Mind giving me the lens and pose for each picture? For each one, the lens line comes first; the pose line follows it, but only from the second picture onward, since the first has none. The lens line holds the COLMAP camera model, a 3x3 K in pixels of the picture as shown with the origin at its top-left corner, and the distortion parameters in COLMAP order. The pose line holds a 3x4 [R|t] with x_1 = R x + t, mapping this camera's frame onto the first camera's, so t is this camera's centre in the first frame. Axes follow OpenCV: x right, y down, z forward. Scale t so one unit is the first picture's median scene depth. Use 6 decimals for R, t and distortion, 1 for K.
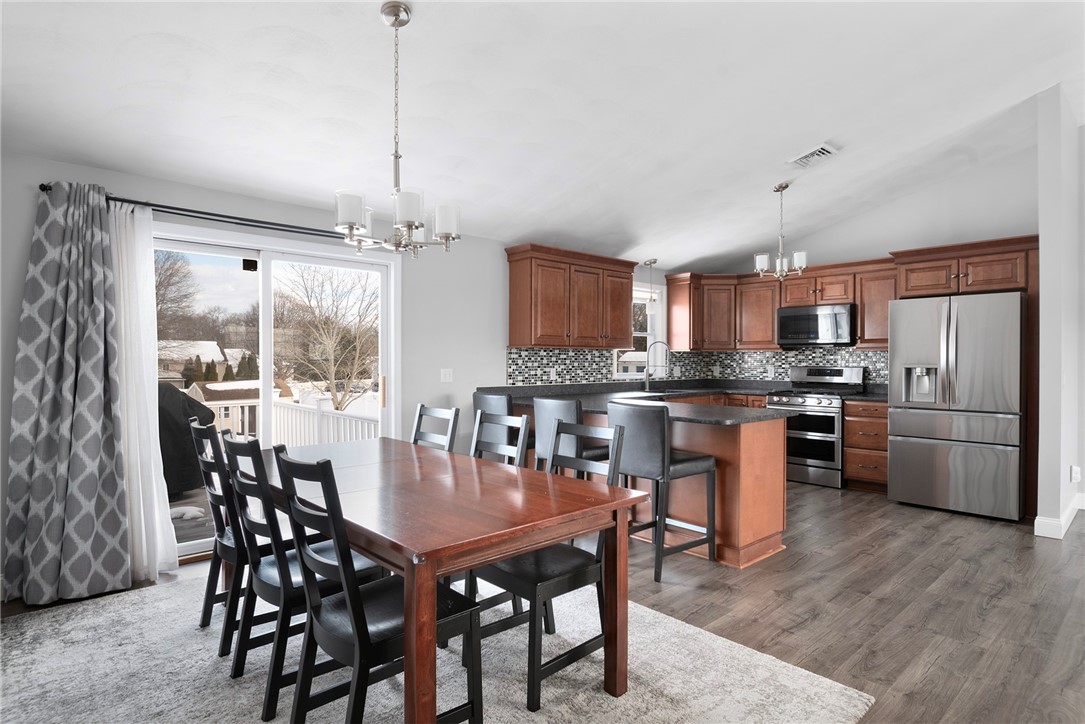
lens RADIAL K [[579.6, 0, 546.8], [0, 579.6, 362.4], [0, 0, 1]] dist [-0.001900, -0.002104]
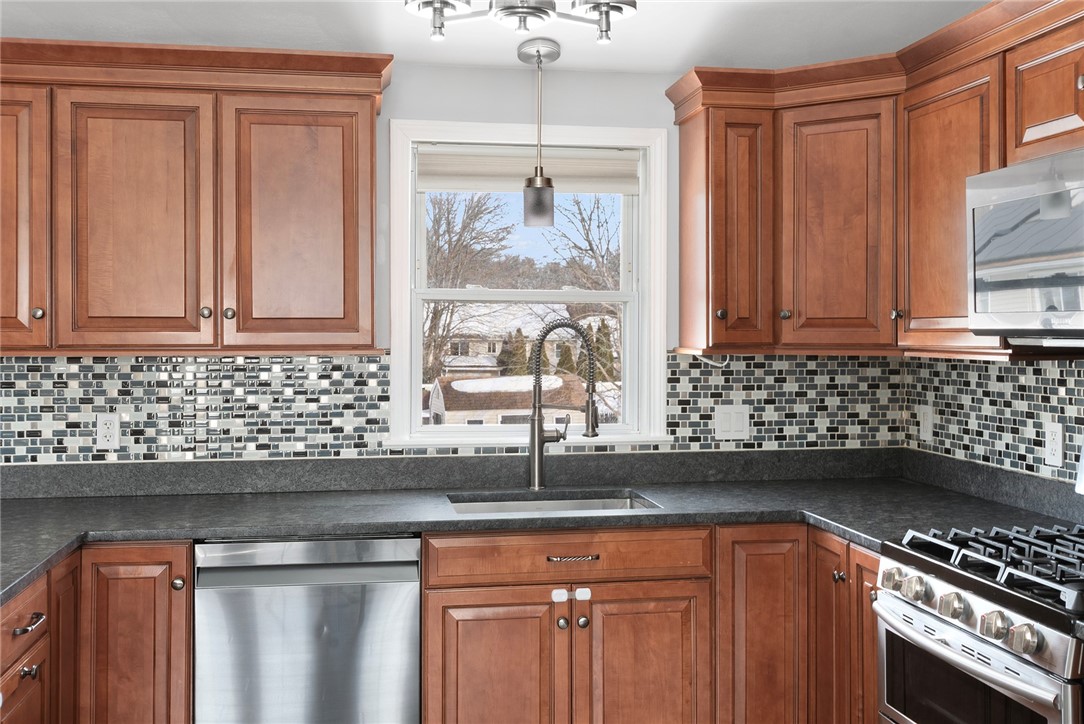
lens RADIAL K [[1128.5, 0, 543.7], [0, 1128.5, 340.1], [0, 0, 1]] dist [0.010254, 0.000000]
pose [[0.838741, 0.002164, -0.544526, 0.600981], [-0.001031, 0.999997, 0.002386, -0.034931], [0.544529, -0.001440, 0.838741, 0.640904]]
